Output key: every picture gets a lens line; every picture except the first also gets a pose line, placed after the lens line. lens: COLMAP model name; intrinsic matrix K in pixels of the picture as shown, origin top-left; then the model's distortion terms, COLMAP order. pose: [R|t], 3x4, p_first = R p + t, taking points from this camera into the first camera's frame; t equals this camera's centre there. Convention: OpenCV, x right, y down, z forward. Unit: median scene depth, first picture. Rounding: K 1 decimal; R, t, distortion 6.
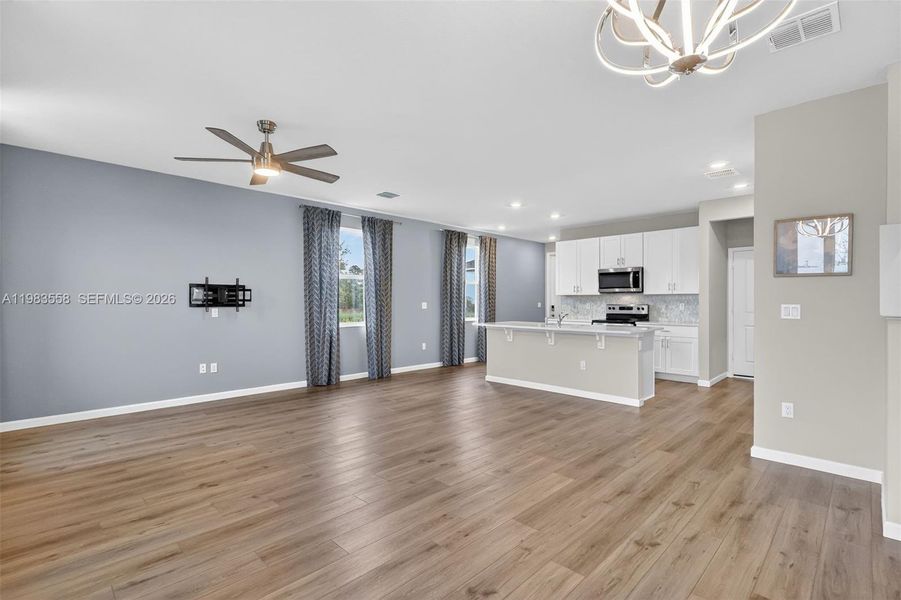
lens RADIAL K [[419.7, 0, 445.5], [0, 419.7, 303.1], [0, 0, 1]] dist [-0.000443, 0.000175]
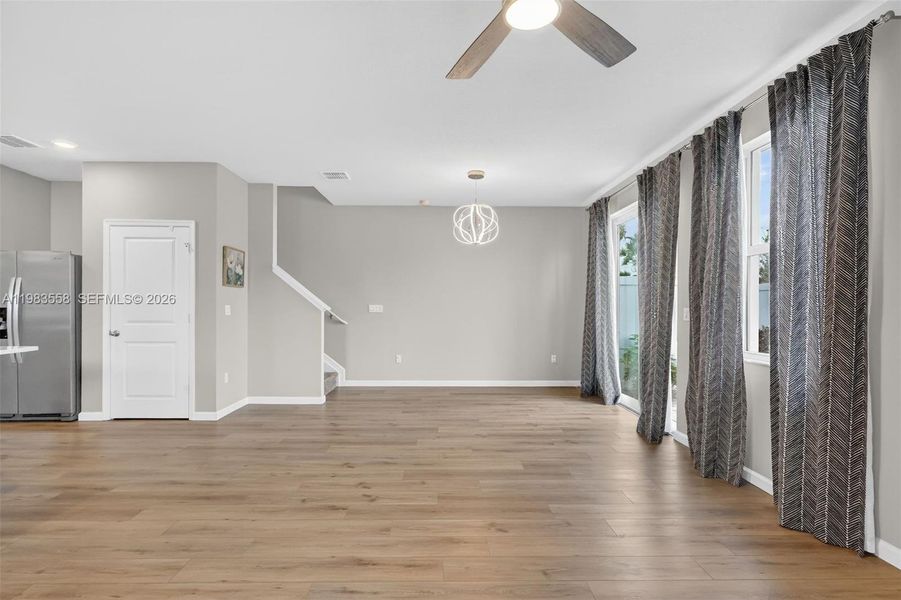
lens RADIAL K [[419.7, 0, 445.5], [0, 419.7, 303.1], [0, 0, 1]] dist [-0.000443, 0.000175]
pose [[-0.717624, -0.000128, 0.696431, -0.389480], [-0.002804, 0.999992, -0.002706, -0.001195], [-0.696425, -0.003895, -0.717619, 0.800544]]
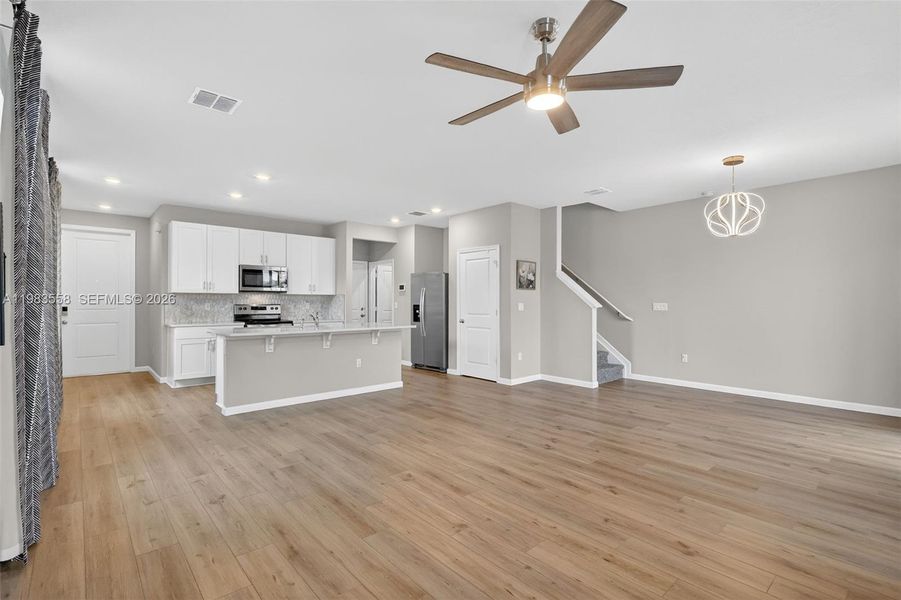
lens RADIAL K [[419.3, 0, 450.5], [0, 419.3, 300.0], [0, 0, 1]] dist [0.001231, 0.000623]
pose [[0.057787, 0.004080, 0.998321, -0.624255], [0.001048, 0.999991, -0.004147, -0.002484], [-0.998328, 0.001285, 0.057782, 0.641556]]
